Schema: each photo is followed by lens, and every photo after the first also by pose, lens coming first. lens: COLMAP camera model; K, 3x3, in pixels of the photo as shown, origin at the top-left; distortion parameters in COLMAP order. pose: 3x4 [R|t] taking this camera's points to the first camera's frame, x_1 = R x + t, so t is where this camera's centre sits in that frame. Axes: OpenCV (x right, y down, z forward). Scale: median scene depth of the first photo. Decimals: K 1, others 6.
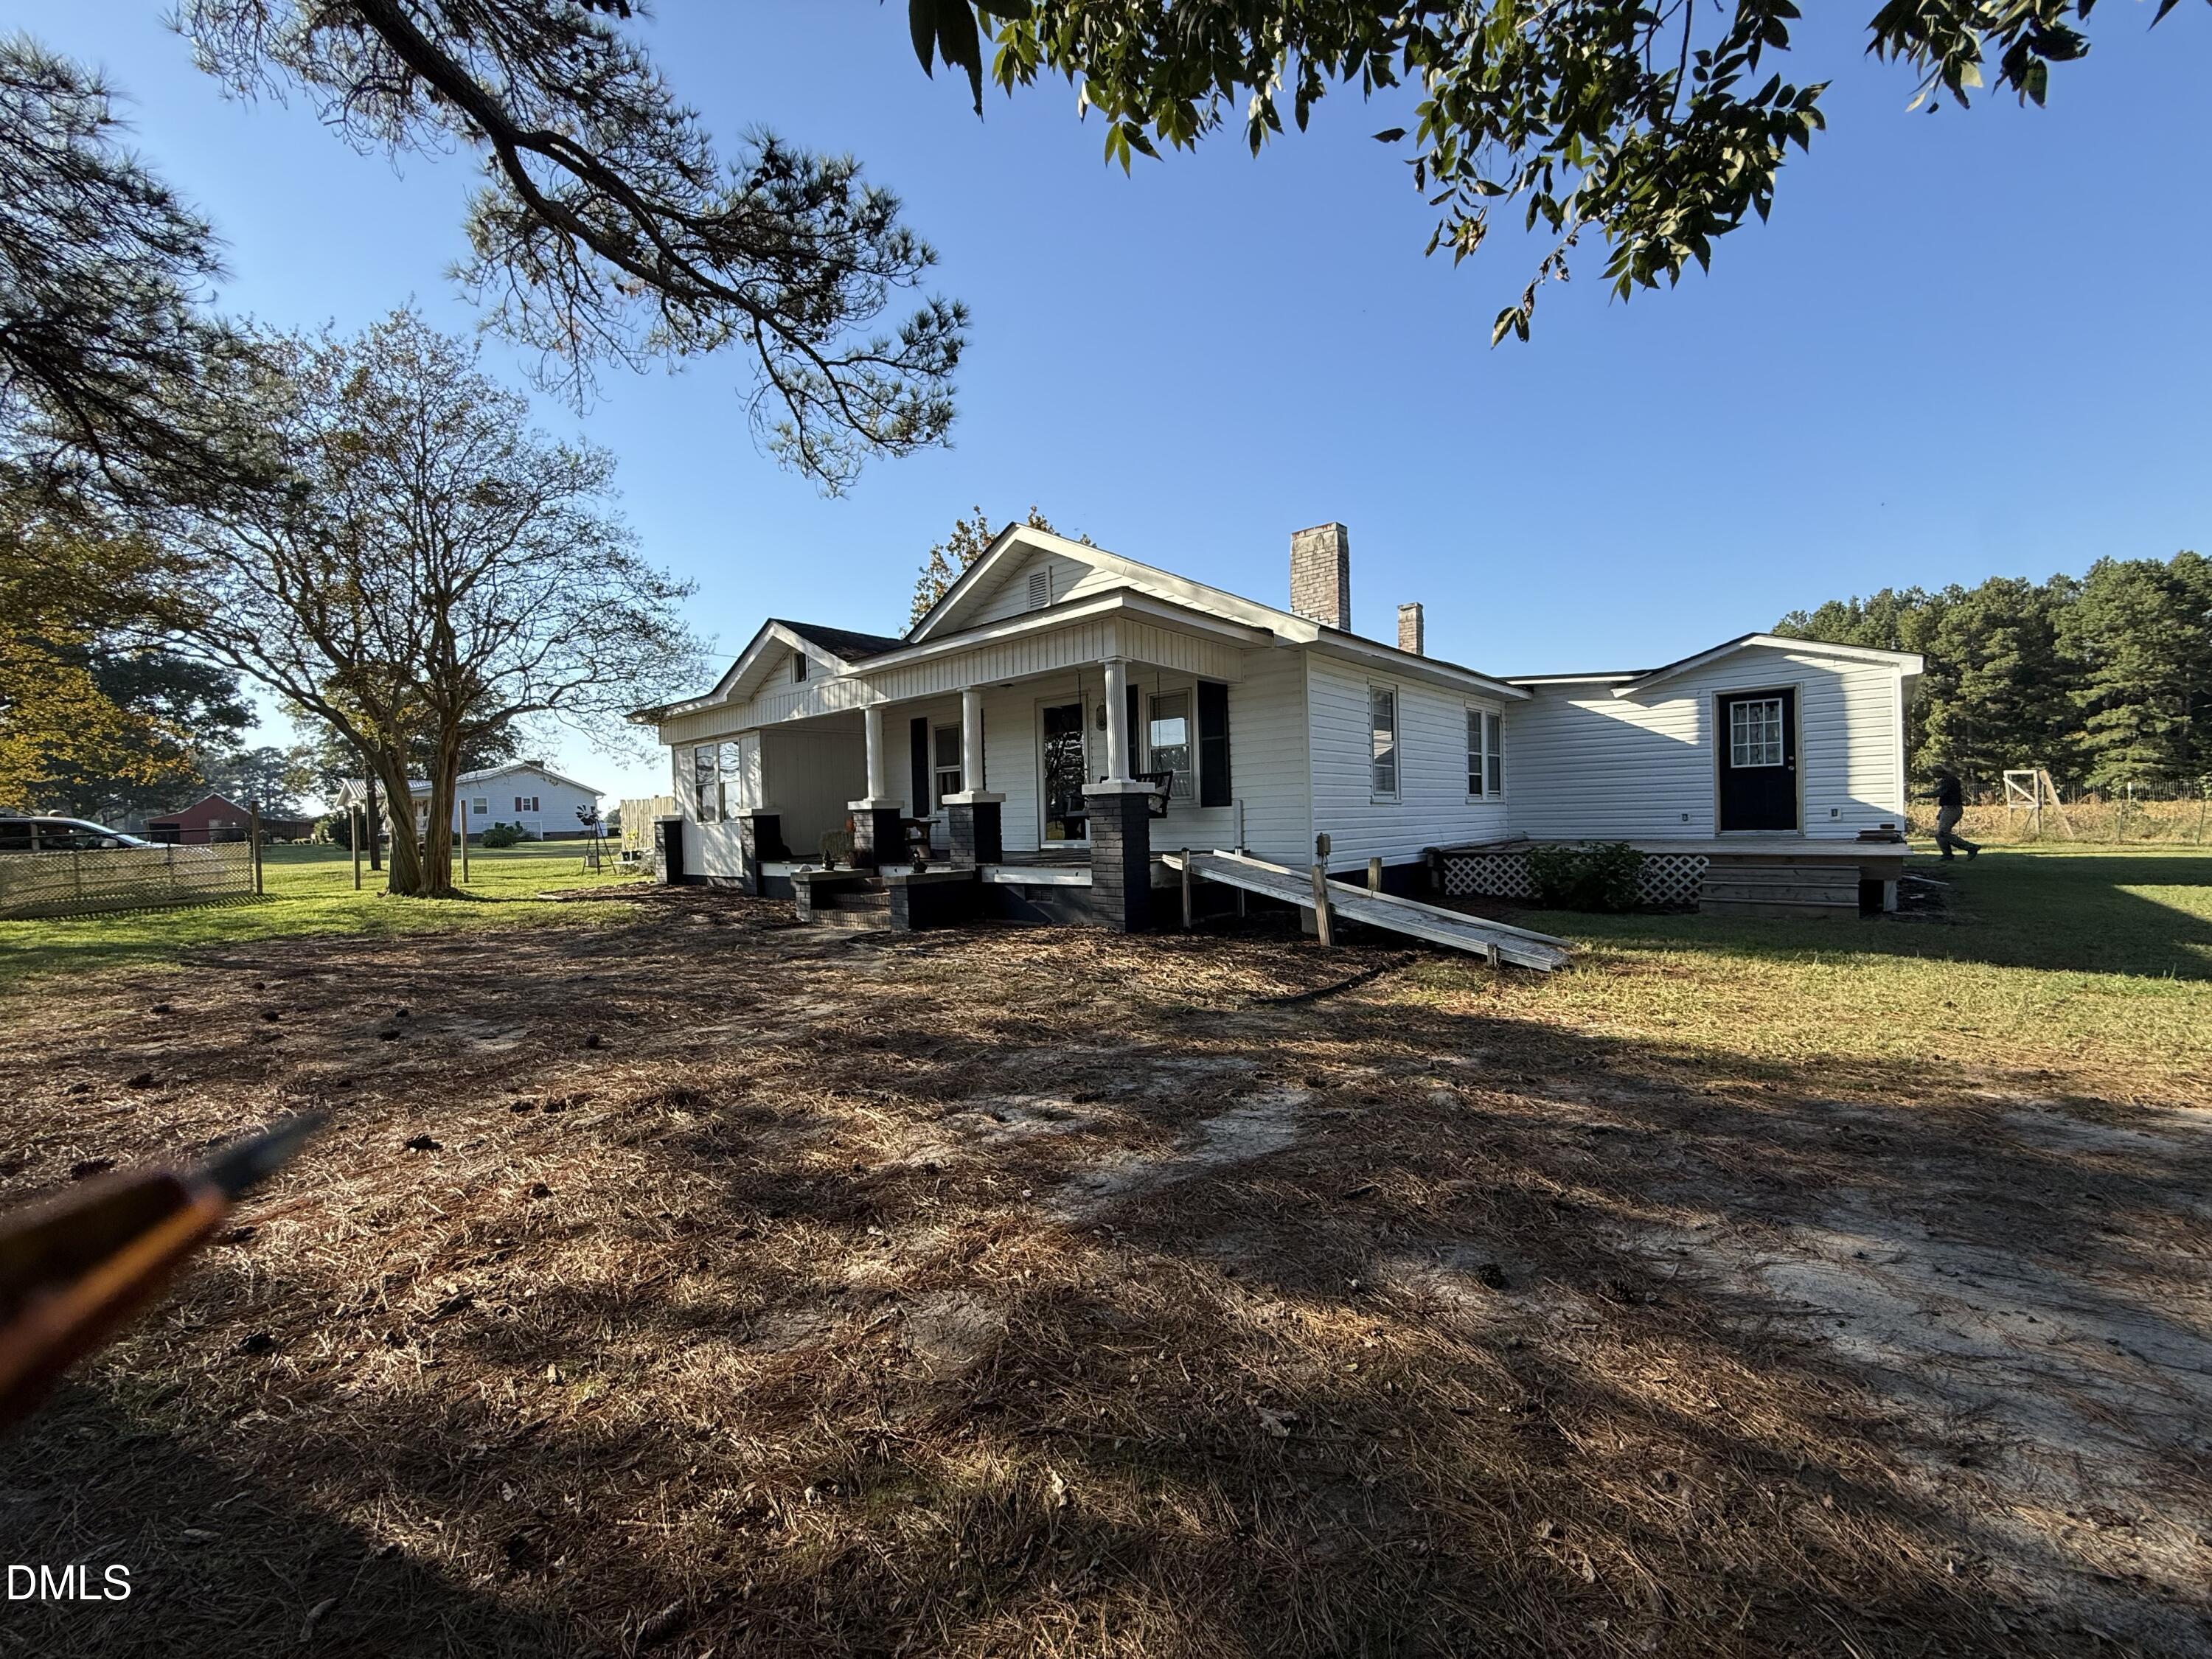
lens RADIAL K [[881.2, 0, 1101.5], [0, 881.2, 838.8], [0, 0, 1]] dist [-0.004039, 0.000672]
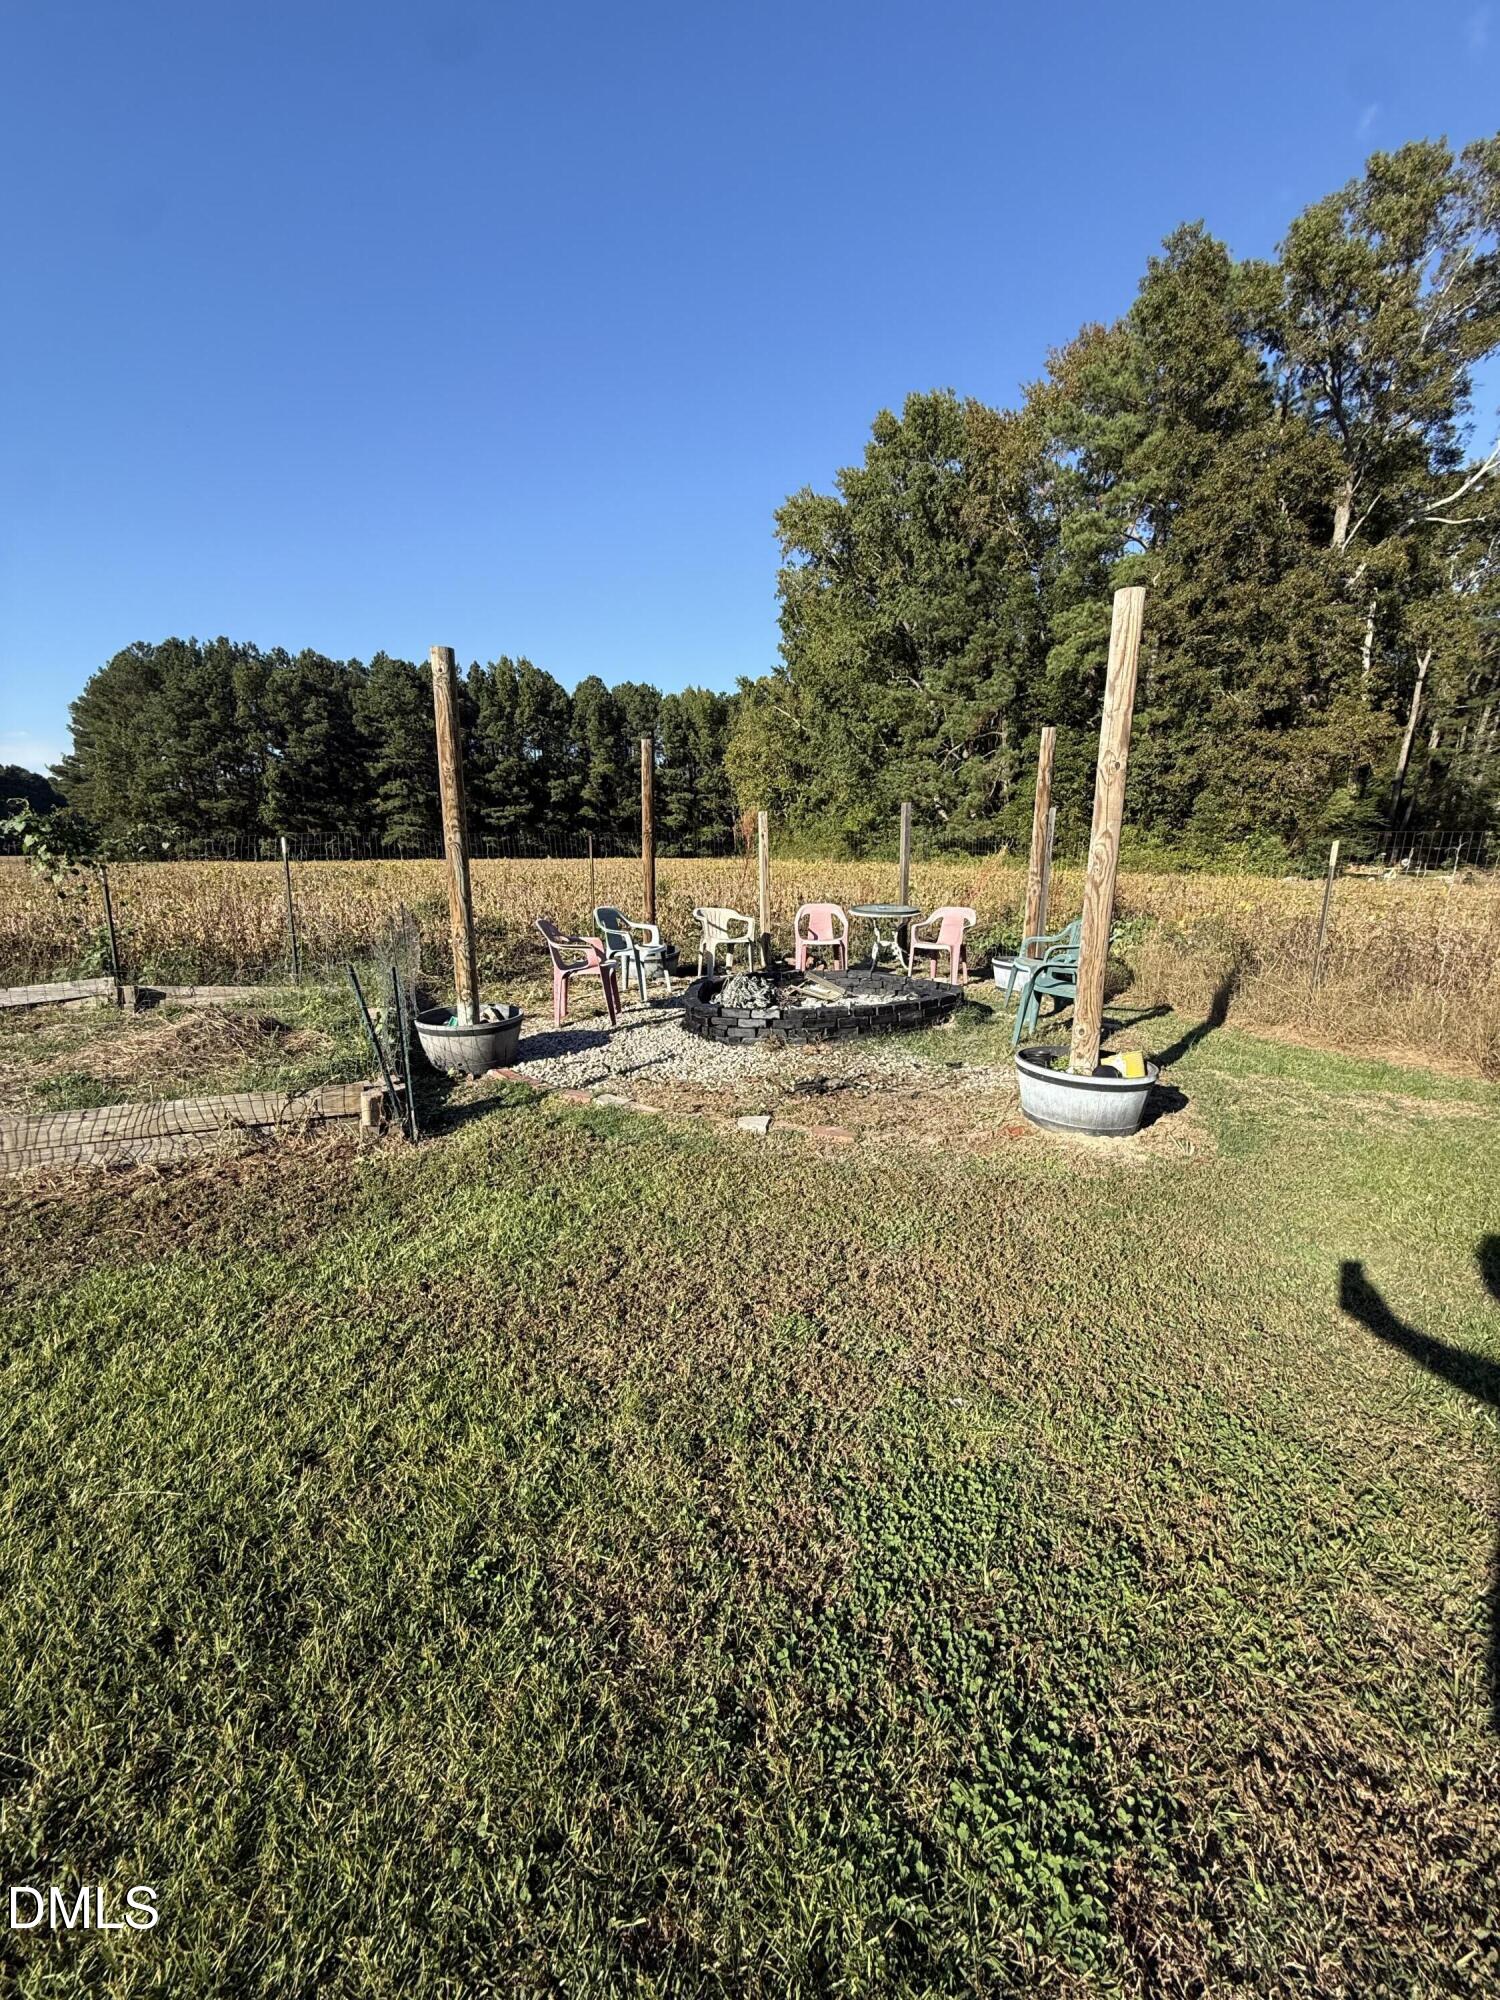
lens RADIAL K [[796.7, 0, 738.8], [0, 796.7, 991.5], [0, 0, 1]] dist [-0.004039, 0.000672]
pose [[0.363277, -0.144188, 0.920456, 2.949219], [0.015197, 0.988738, 0.148886, -0.168879], [-0.931557, -0.040099, 0.361377, 1.531405]]
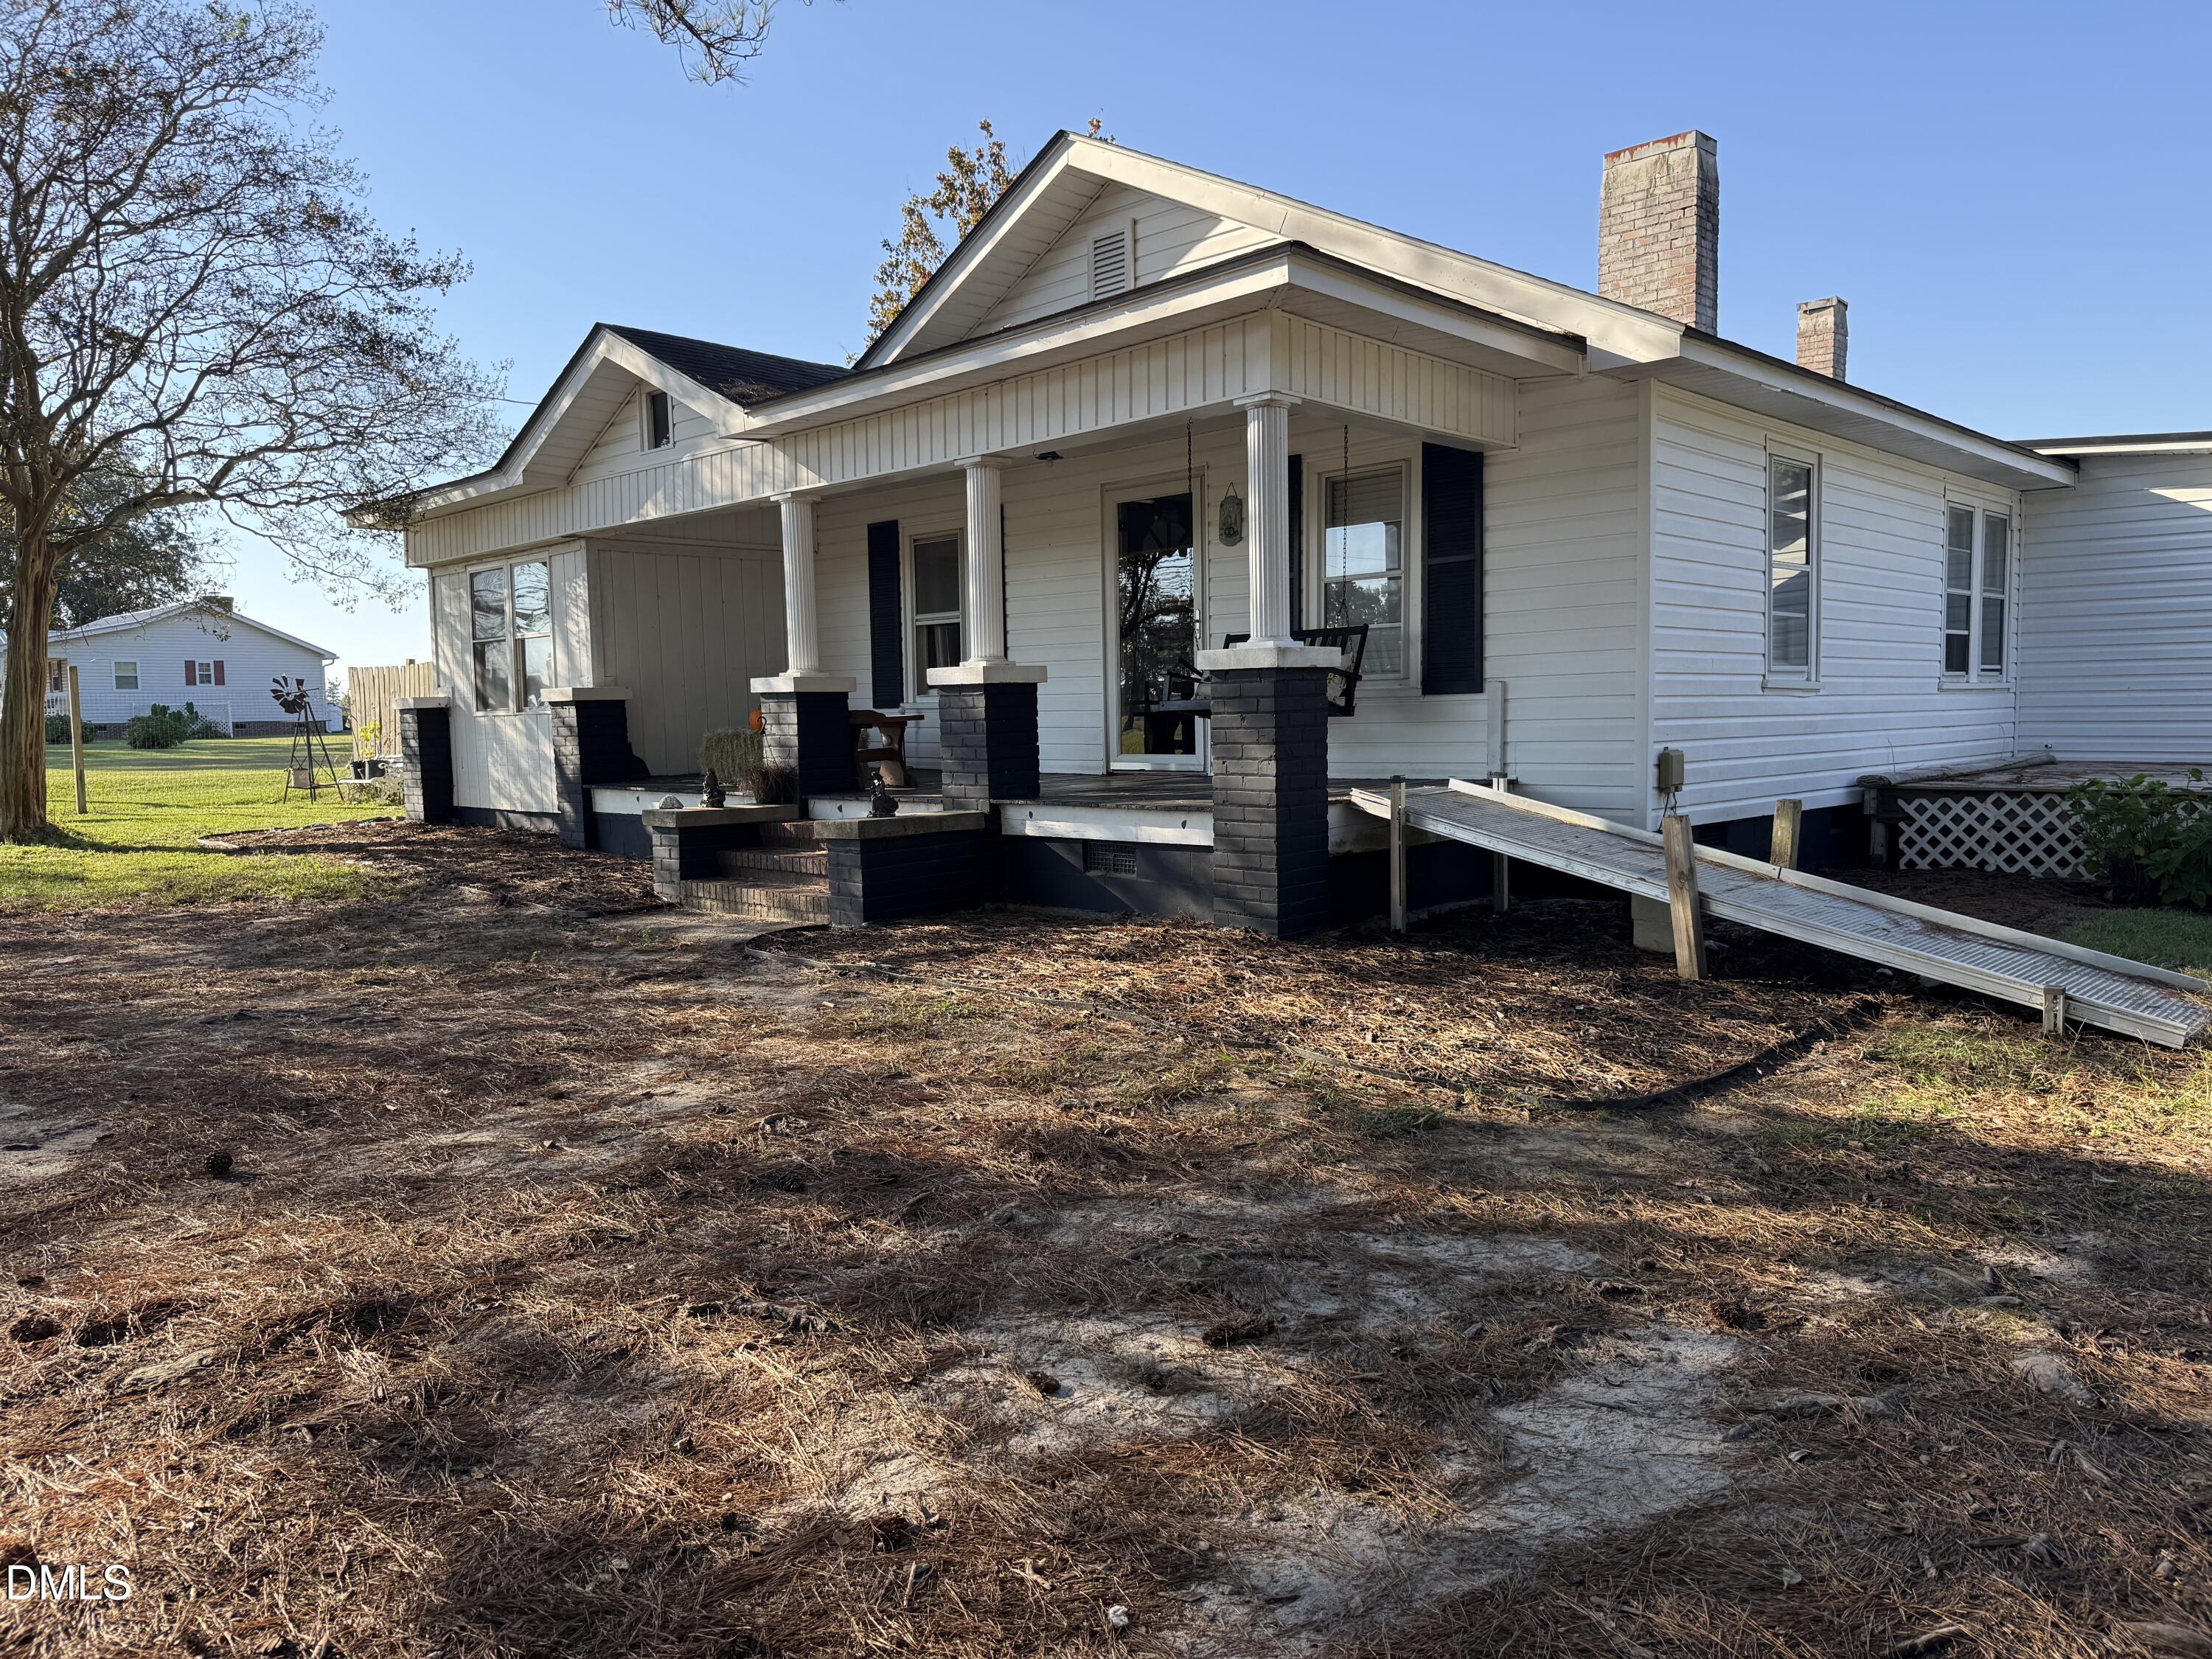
lens RADIAL K [[1547.3, 0, 1115.6], [0, 1547.3, 843.5], [0, 0, 1]] dist [0.044003, -0.059614]
pose [[0.998346, 0.014954, -0.055509, -0.020620], [-0.011344, 0.997834, 0.064798, -0.007461], [0.056358, -0.064061, 0.996353, 0.113786]]
